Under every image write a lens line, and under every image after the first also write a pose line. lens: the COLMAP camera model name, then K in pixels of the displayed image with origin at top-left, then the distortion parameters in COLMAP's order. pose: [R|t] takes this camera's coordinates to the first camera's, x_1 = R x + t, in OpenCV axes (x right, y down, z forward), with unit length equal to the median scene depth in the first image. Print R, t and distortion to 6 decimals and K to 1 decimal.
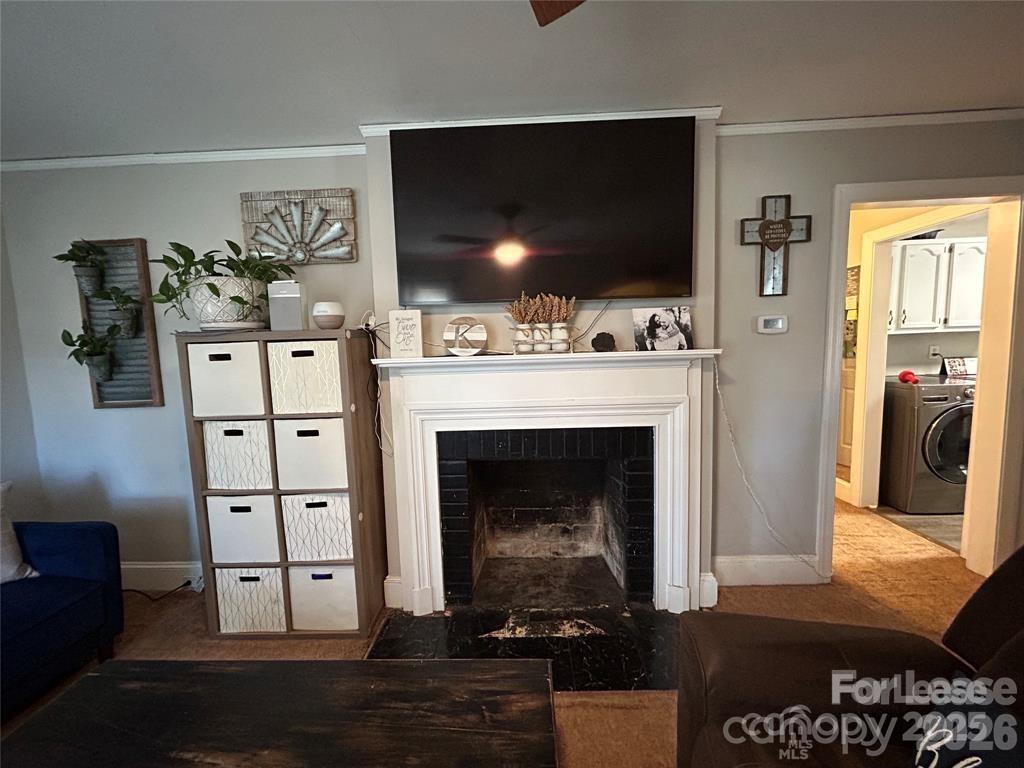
lens RADIAL K [[414.1, 0, 511.5], [0, 414.1, 380.8], [0, 0, 1]] dist [-0.000096, 0.000283]
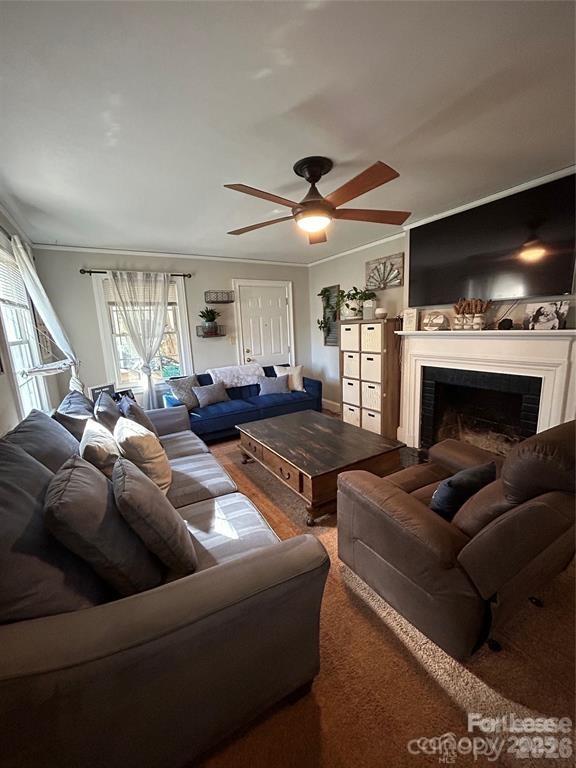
lens RADIAL K [[310.6, 0, 287.1], [0, 310.6, 384.1], [0, 0, 1]] dist [-0.000096, 0.000283]
pose [[0.538563, 0.163132, -0.826642, 0.848731], [-0.049716, 0.985522, 0.162096, -0.011050], [0.841117, -0.046201, 0.538876, -0.494672]]
